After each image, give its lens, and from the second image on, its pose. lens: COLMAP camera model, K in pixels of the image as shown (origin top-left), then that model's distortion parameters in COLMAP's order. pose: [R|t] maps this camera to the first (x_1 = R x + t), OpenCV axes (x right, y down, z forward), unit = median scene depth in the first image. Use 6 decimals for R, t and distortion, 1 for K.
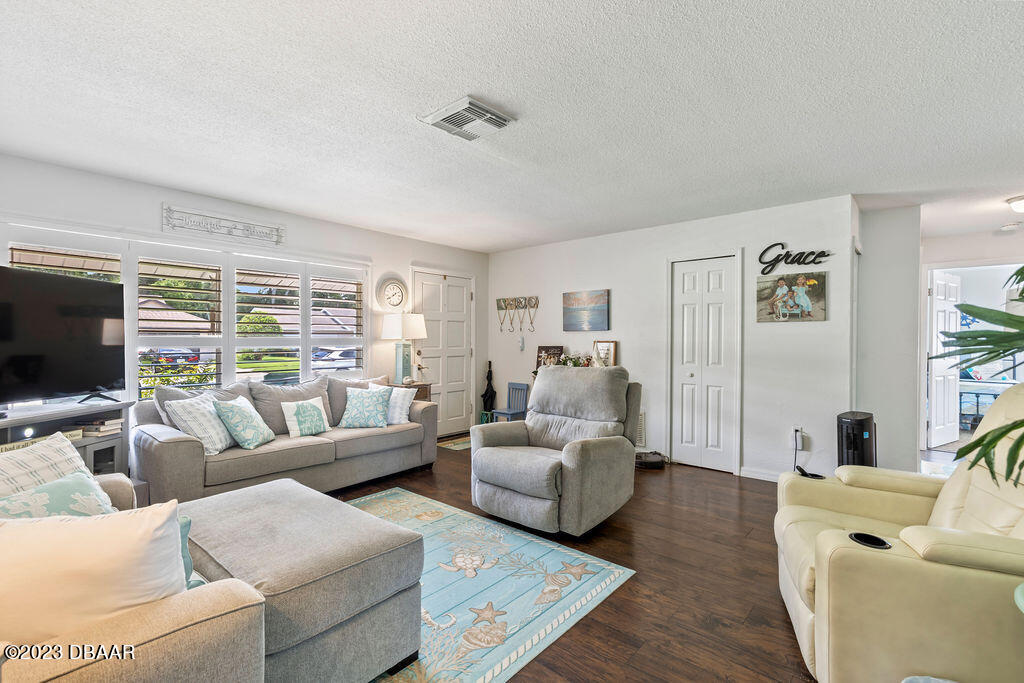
lens RADIAL K [[466.6, 0, 512.6], [0, 466.6, 343.2], [0, 0, 1]] dist [0.013289, 0.000263]
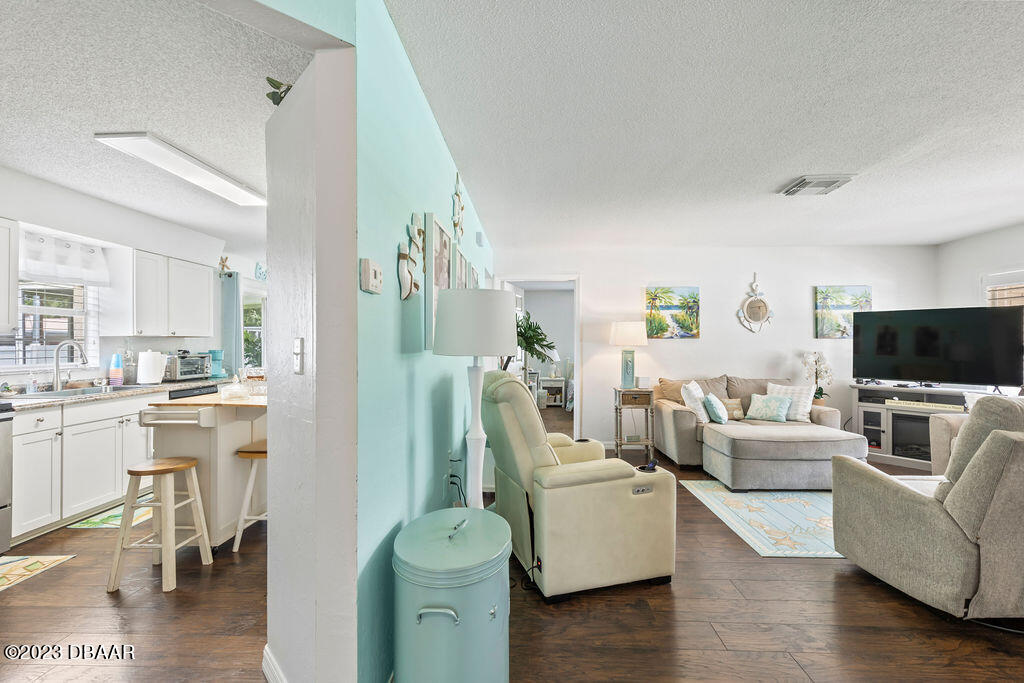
lens RADIAL K [[466.6, 0, 510.7], [0, 466.6, 339.8], [0, 0, 1]] dist [0.013289, 0.000263]
pose [[-0.785024, 0.002541, -0.619460, 1.510627], [0.003935, 0.999992, -0.000886, -0.050363], [0.619453, -0.003133, -0.785027, 1.571113]]
